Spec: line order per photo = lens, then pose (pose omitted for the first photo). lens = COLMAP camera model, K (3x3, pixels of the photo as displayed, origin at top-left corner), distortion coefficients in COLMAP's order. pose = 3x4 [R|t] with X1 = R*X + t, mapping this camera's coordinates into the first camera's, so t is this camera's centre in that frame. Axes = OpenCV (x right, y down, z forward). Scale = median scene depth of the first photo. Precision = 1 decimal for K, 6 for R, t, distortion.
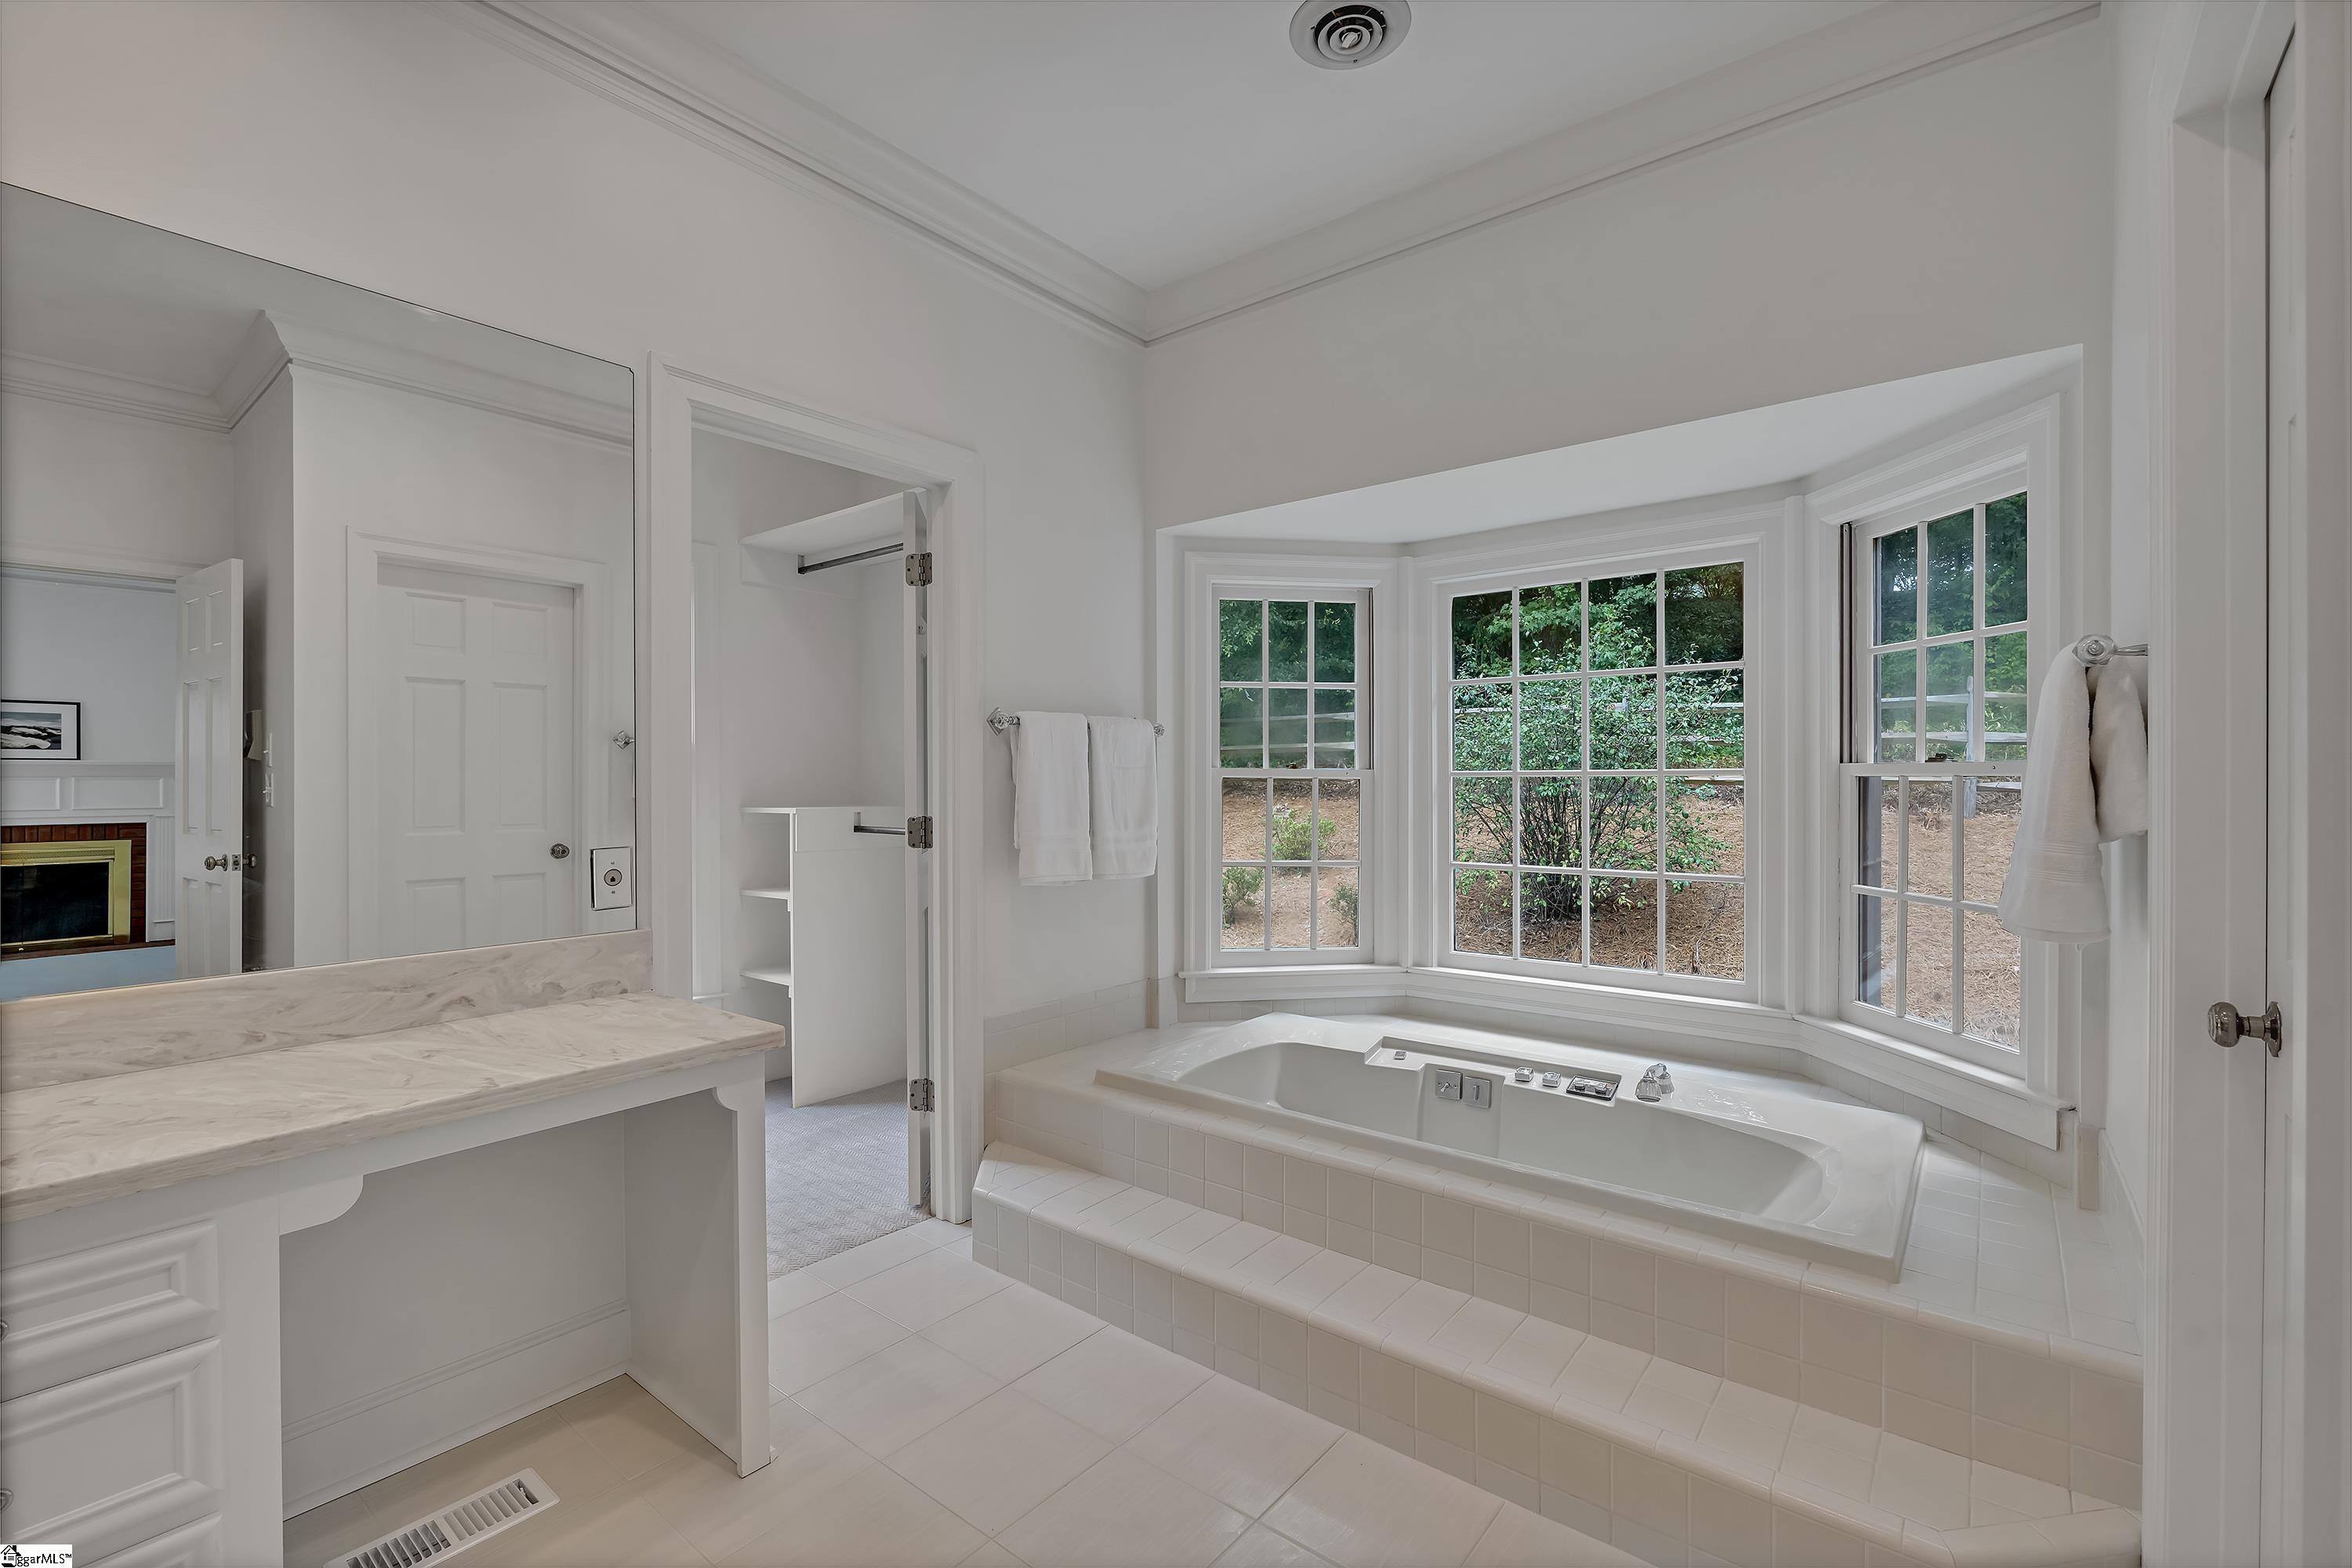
lens RADIAL K [[1018.8, 0, 1173.0], [0, 1018.8, 793.4], [0, 0, 1]] dist [-0.001060, -0.000590]
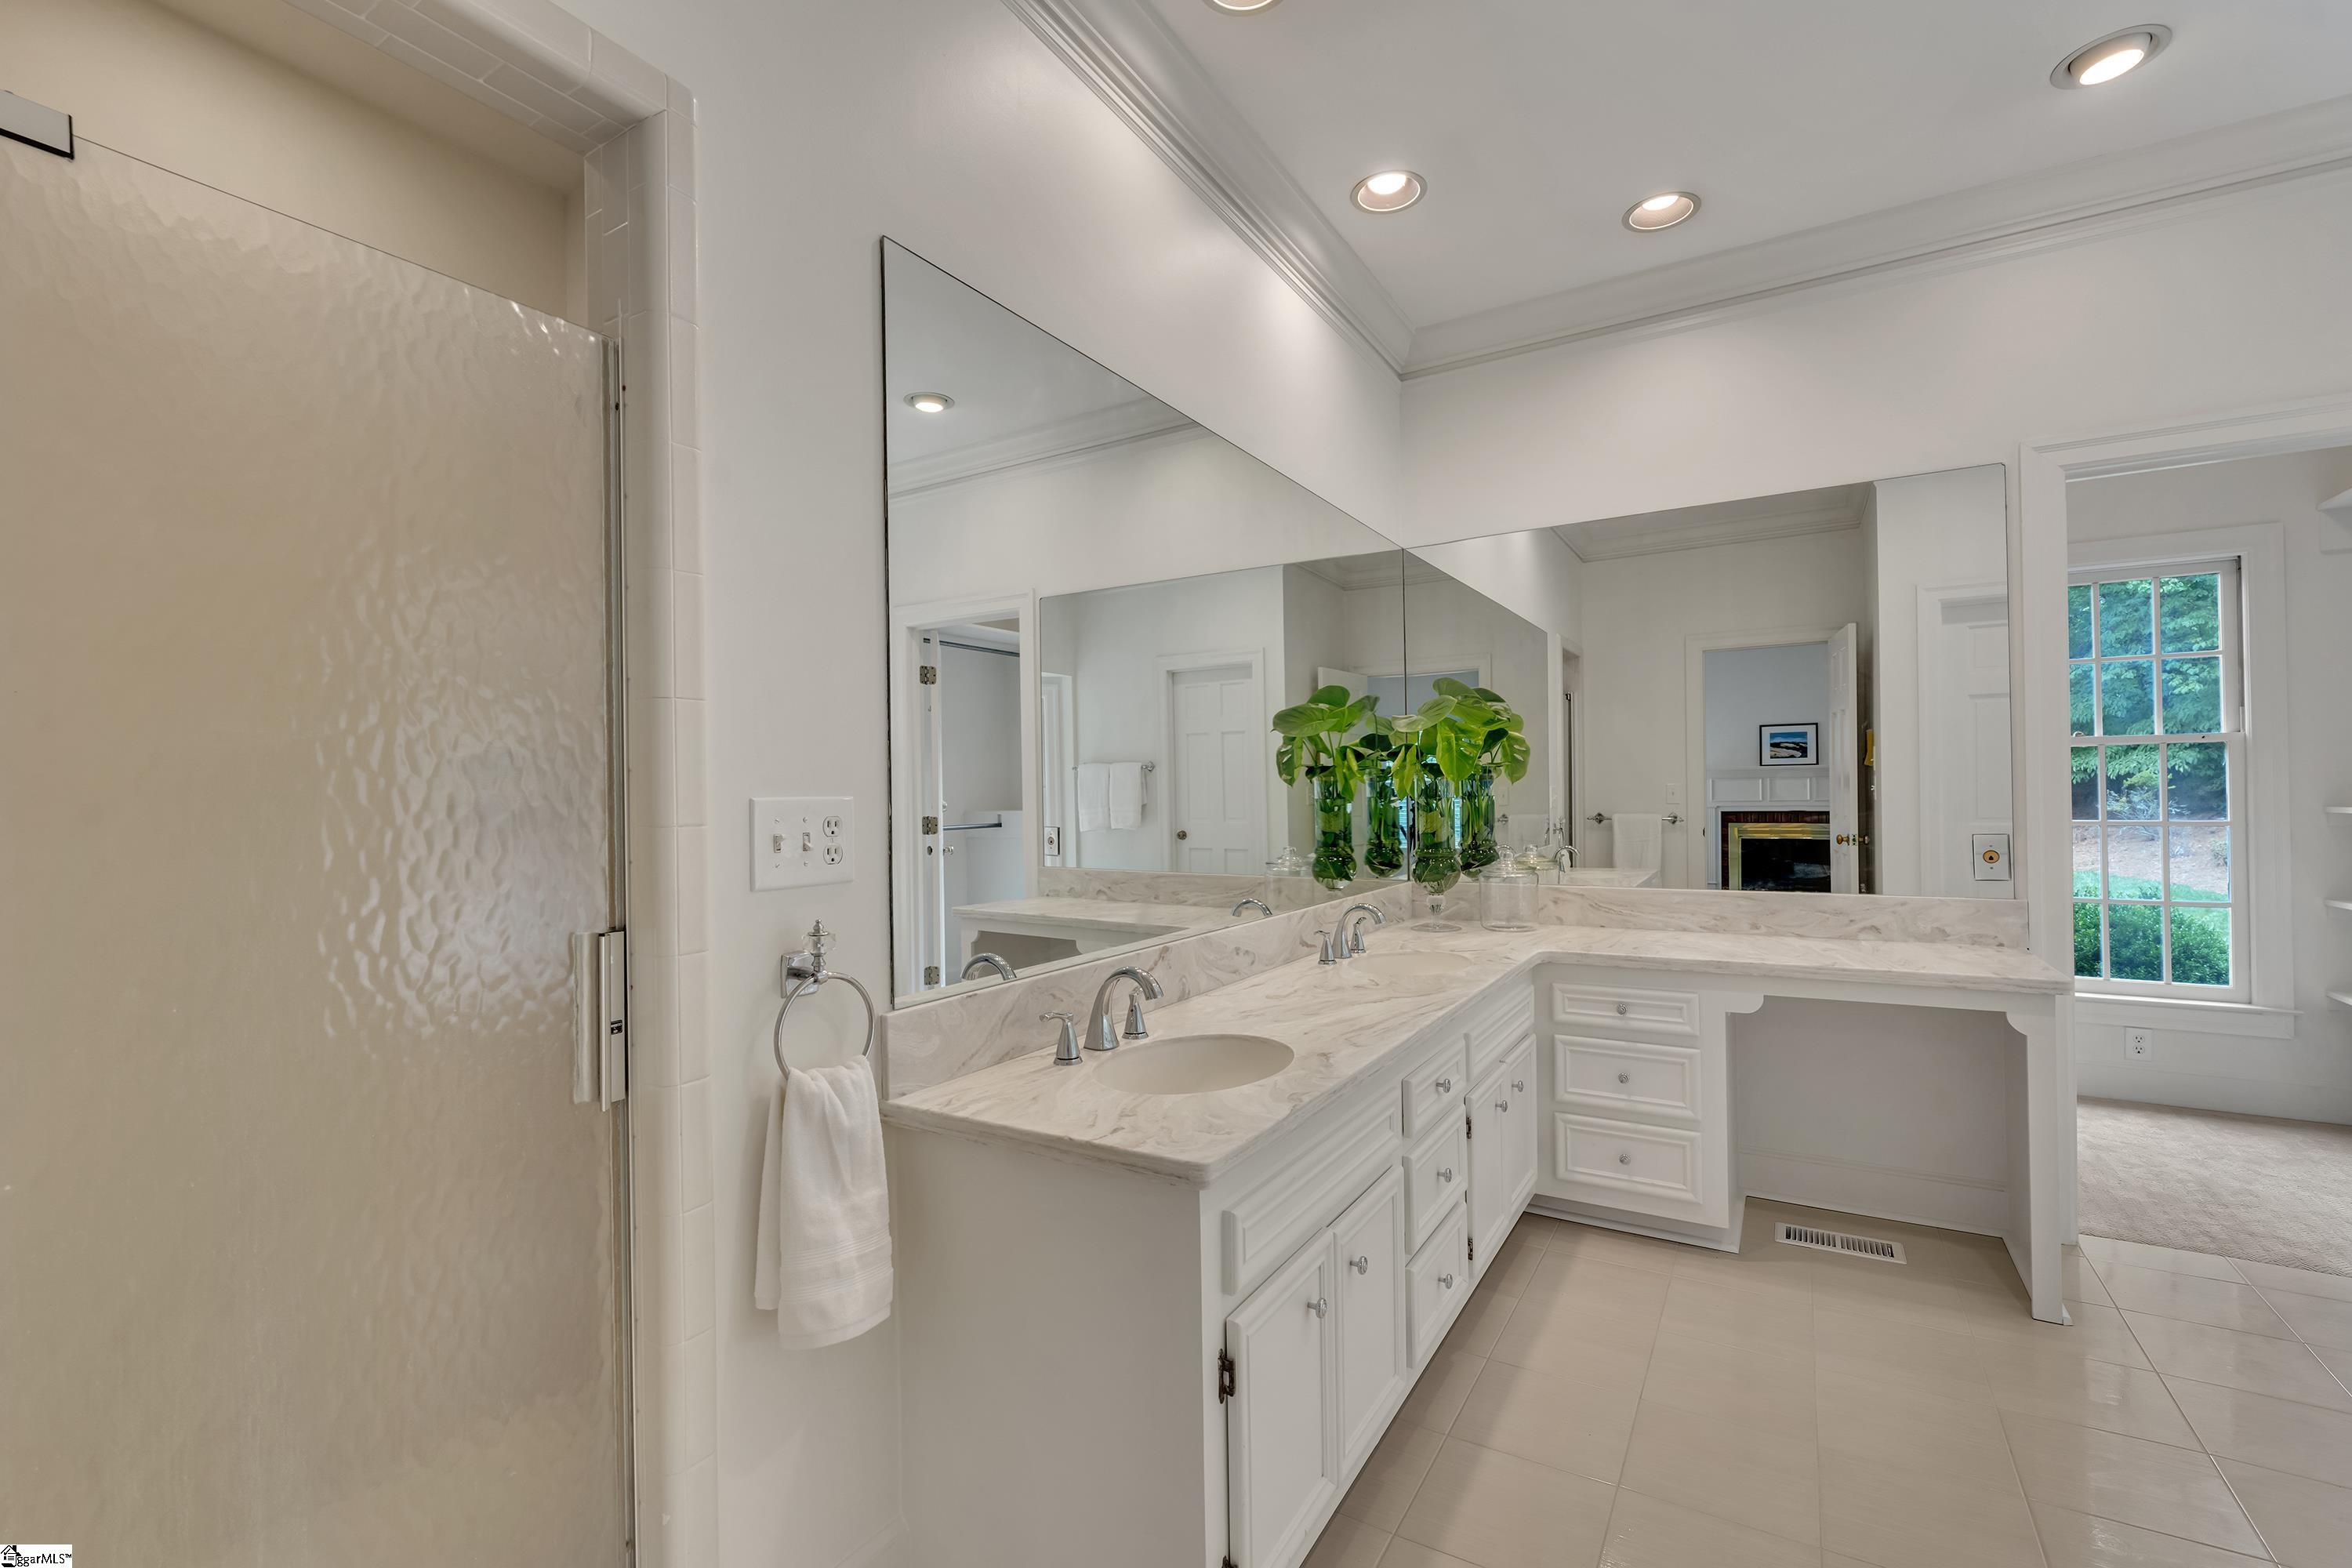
lens RADIAL K [[1018.8, 0, 1183.3], [0, 1018.8, 782.9], [0, 0, 1]] dist [-0.001060, -0.000590]
pose [[0.154480, -0.006542, -0.987974, 0.378197], [0.002793, 0.999977, -0.006184, -0.004689], [0.987992, -0.001804, 0.154495, -0.149957]]
